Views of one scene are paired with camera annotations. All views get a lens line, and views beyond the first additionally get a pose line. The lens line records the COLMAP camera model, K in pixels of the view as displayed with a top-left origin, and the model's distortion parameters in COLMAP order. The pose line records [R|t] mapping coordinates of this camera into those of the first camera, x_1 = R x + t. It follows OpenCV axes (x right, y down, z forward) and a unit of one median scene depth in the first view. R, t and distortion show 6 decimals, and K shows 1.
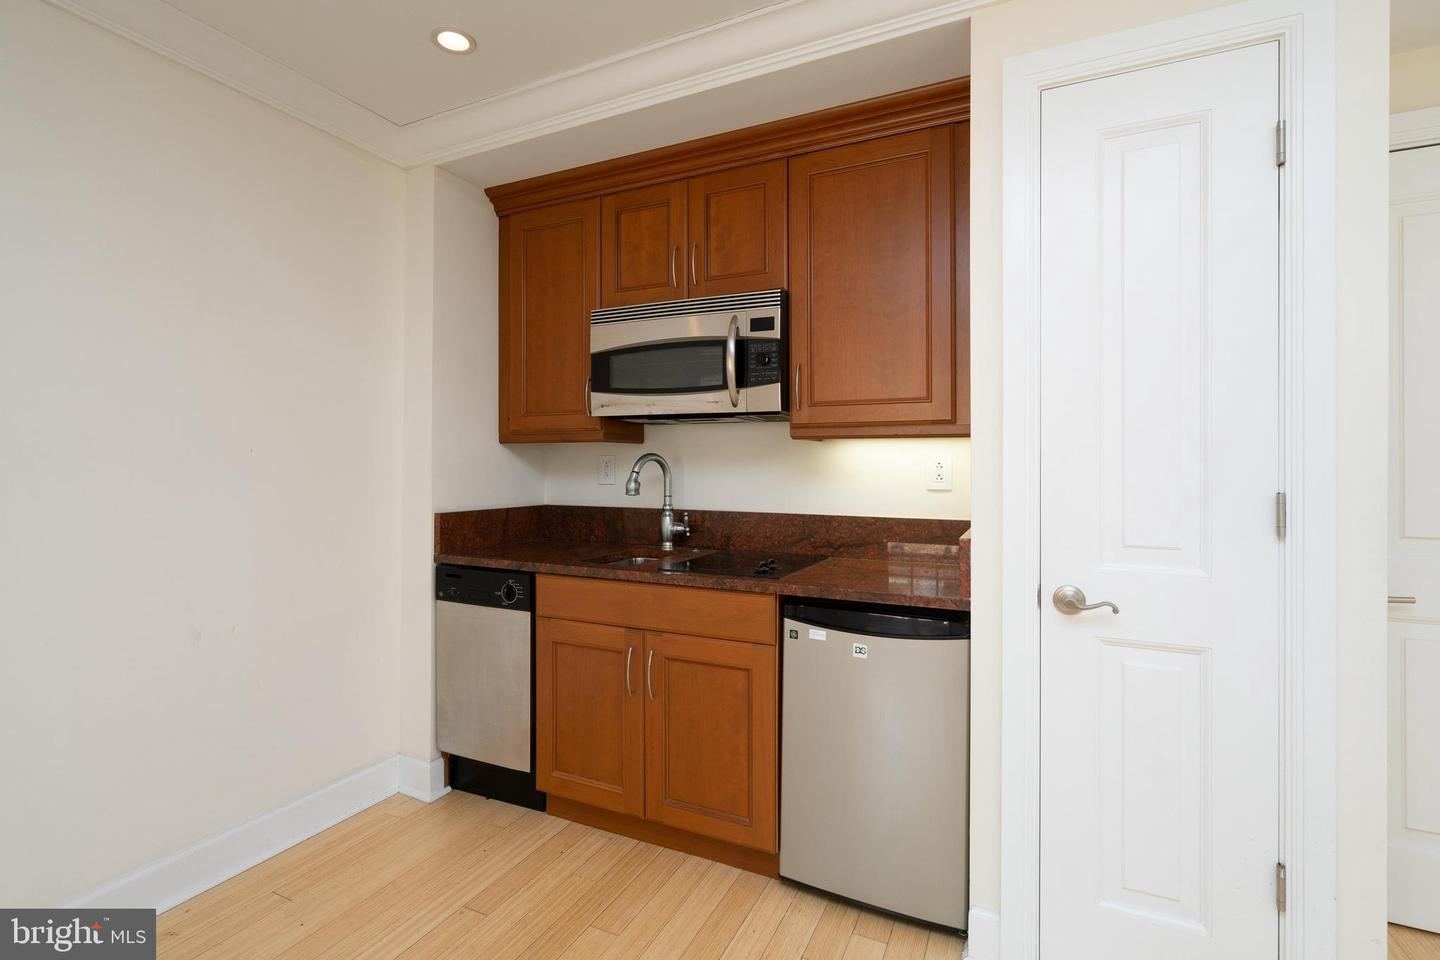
lens RADIAL K [[679.3, 0, 713.5], [0, 679.3, 460.5], [0, 0, 1]] dist [-0.001785, 0.000228]
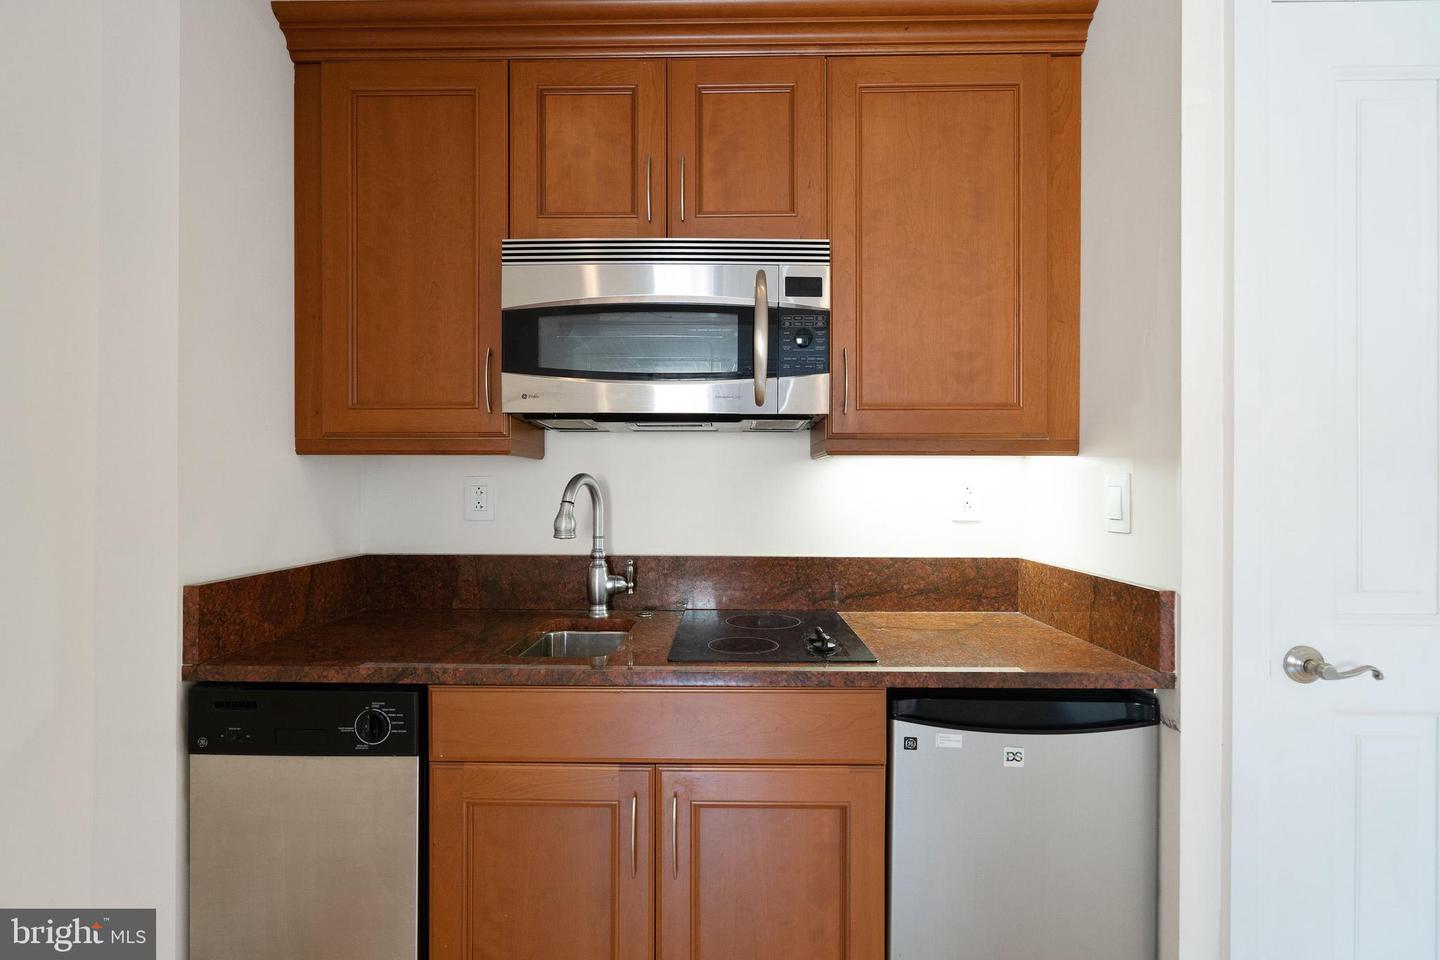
lens RADIAL K [[666.5, 0, 717.8], [0, 666.5, 488.1], [0, 0, 1]] dist [-0.002801, 0.005762]
pose [[0.907147, 0.000382, 0.420813, -0.280125], [-0.002118, 0.999991, 0.003658, 0.001055], [-0.420808, -0.004210, 0.907140, 0.406906]]
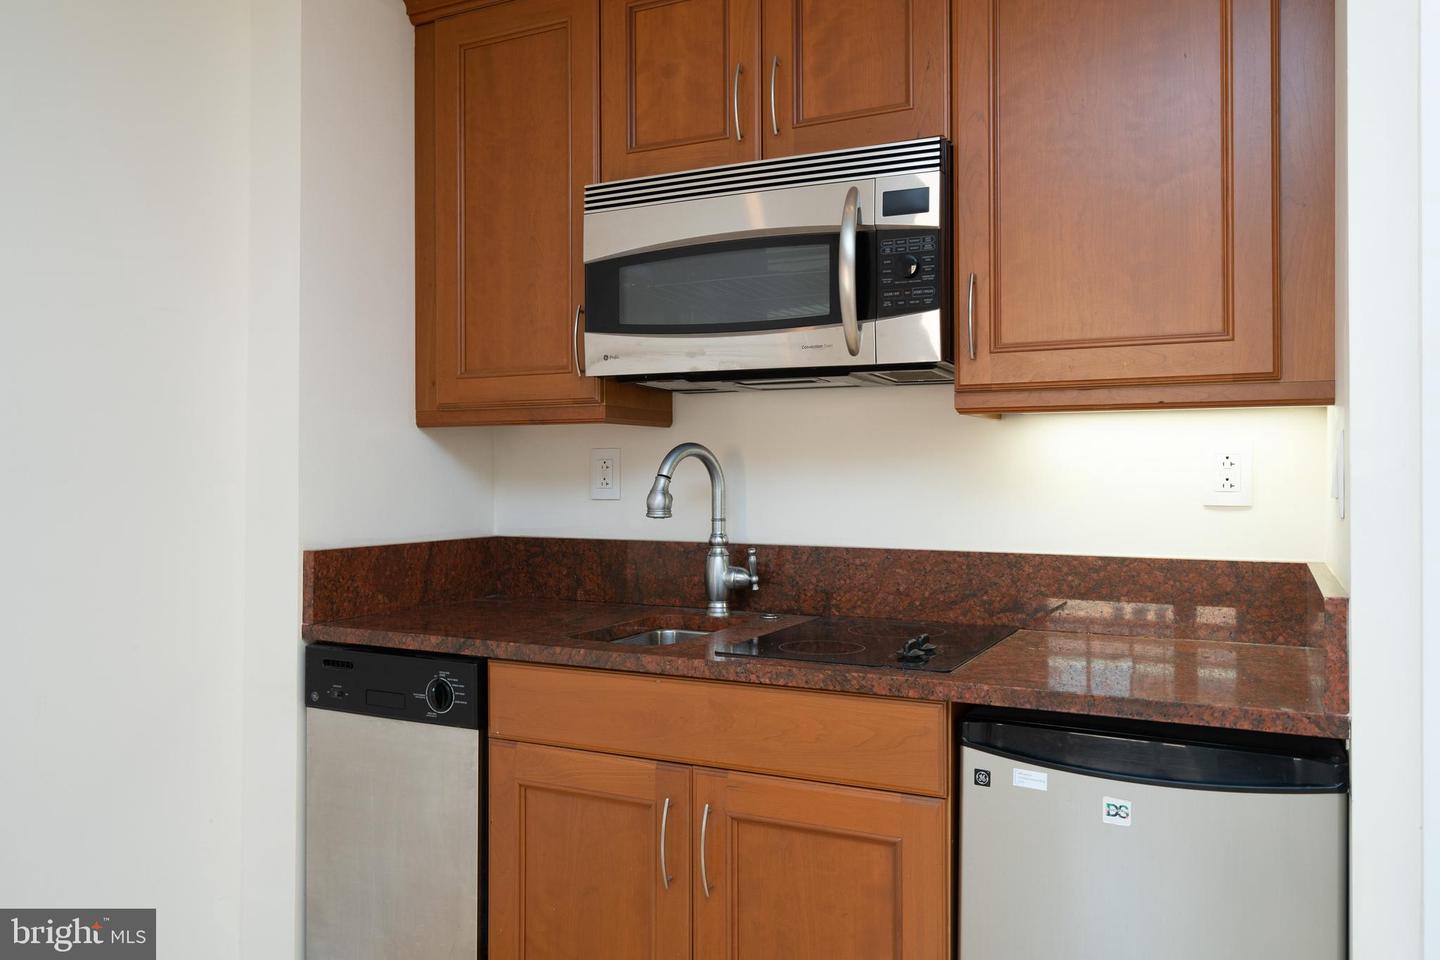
lens RADIAL K [[1085.0, 0, 721.6], [0, 1085.0, 463.4], [0, 0, 1]] dist [0.020108, -0.005546]
pose [[0.999911, -0.001953, -0.013214, -0.061977], [0.001885, 0.999985, -0.005100, 0.012406], [0.013223, 0.005074, 0.999900, 0.124087]]
